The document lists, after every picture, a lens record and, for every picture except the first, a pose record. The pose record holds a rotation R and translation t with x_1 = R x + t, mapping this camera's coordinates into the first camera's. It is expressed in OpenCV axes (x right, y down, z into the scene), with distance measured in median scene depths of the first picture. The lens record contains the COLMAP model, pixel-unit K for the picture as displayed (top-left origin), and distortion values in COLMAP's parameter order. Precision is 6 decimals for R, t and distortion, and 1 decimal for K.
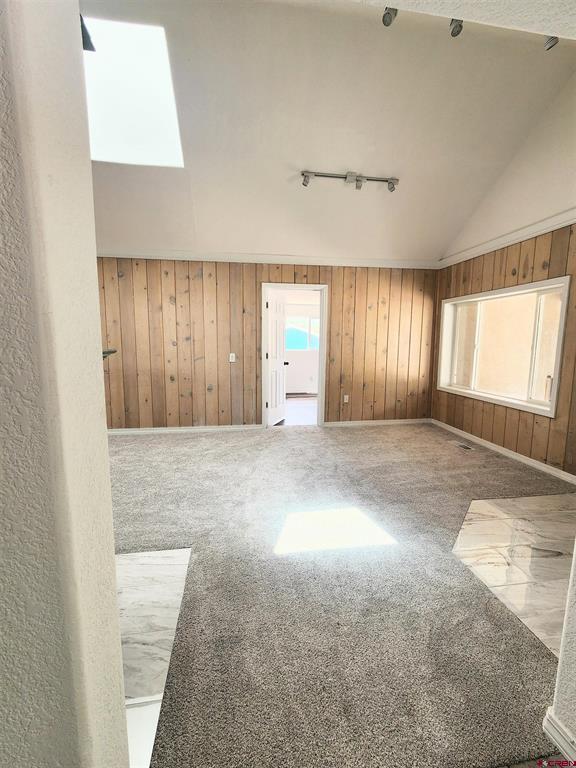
lens RADIAL K [[325.3, 0, 288.0], [0, 325.3, 384.0], [0, 0, 1]] dist [0.003185, 0.000018]
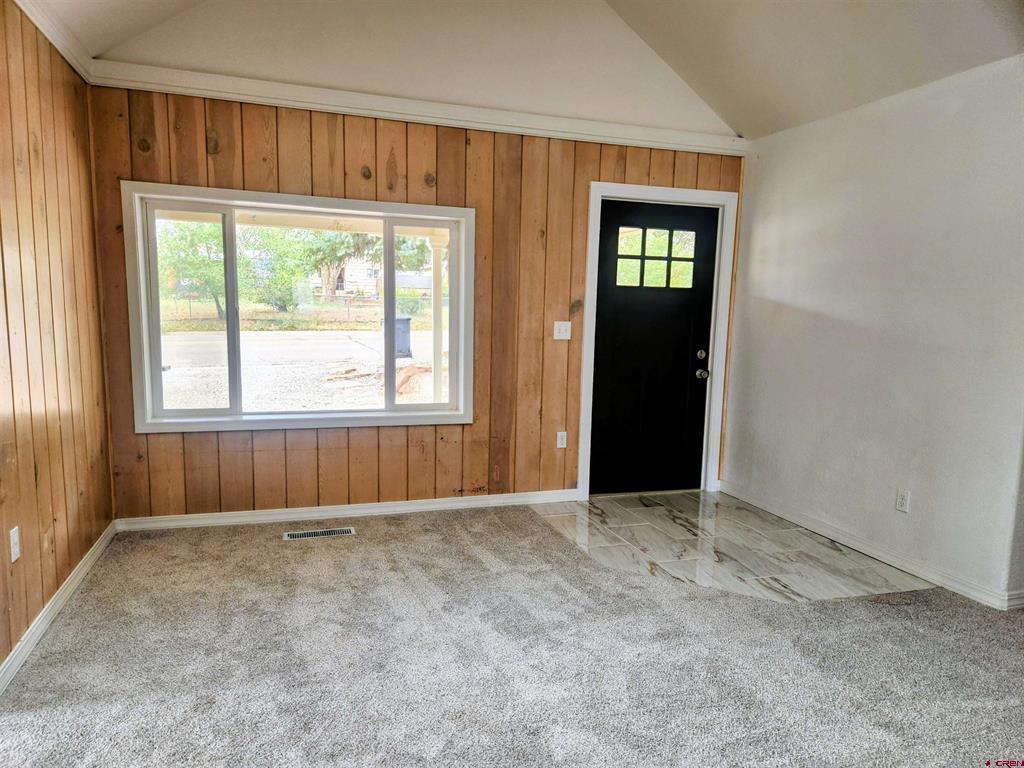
lens RADIAL K [[678.6, 0, 510.0], [0, 678.6, 393.8], [0, 0, 1]] dist [0.079253, -0.074293]
pose [[-0.145989, -0.134198, 0.980142, -0.487311], [0.101852, 0.983453, 0.149822, -0.138947], [-0.984029, 0.121702, -0.129905, 0.991836]]
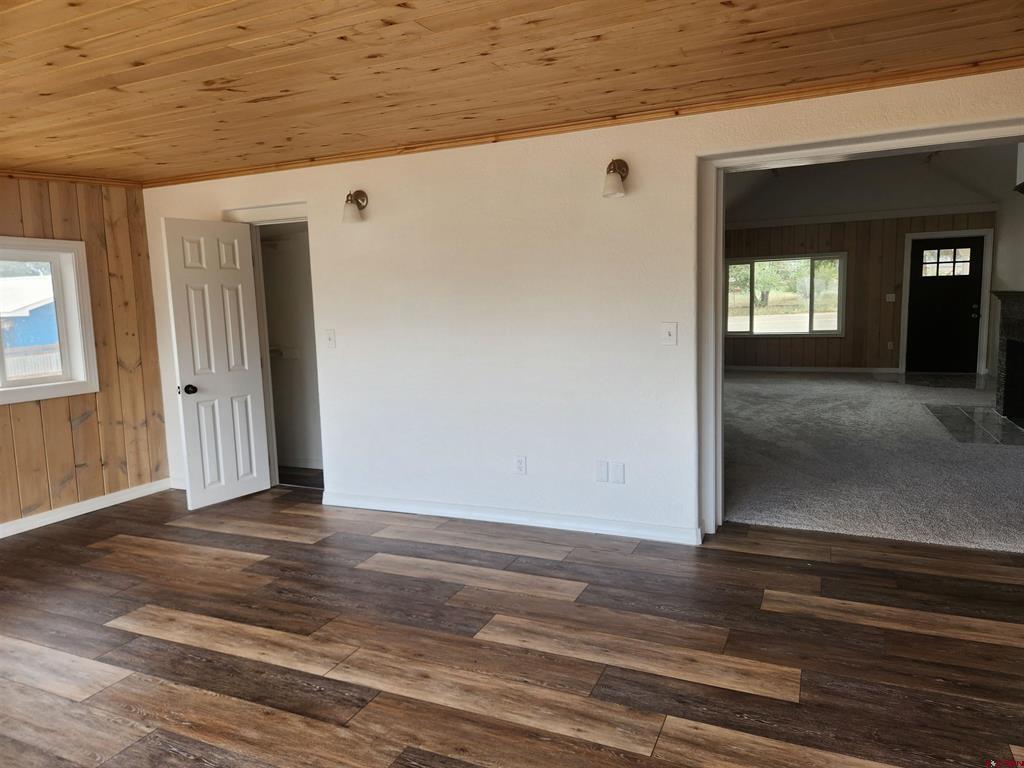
lens RADIAL K [[683.8, 0, 512.0], [0, 683.8, 384.0], [0, 0, 1]] dist [0.072248, -0.067142]
pose [[0.557562, -0.125150, 0.820648, -2.722482], [0.138045, 0.988784, 0.057002, -0.083212], [-0.818577, 0.081504, 0.568584, 0.367189]]
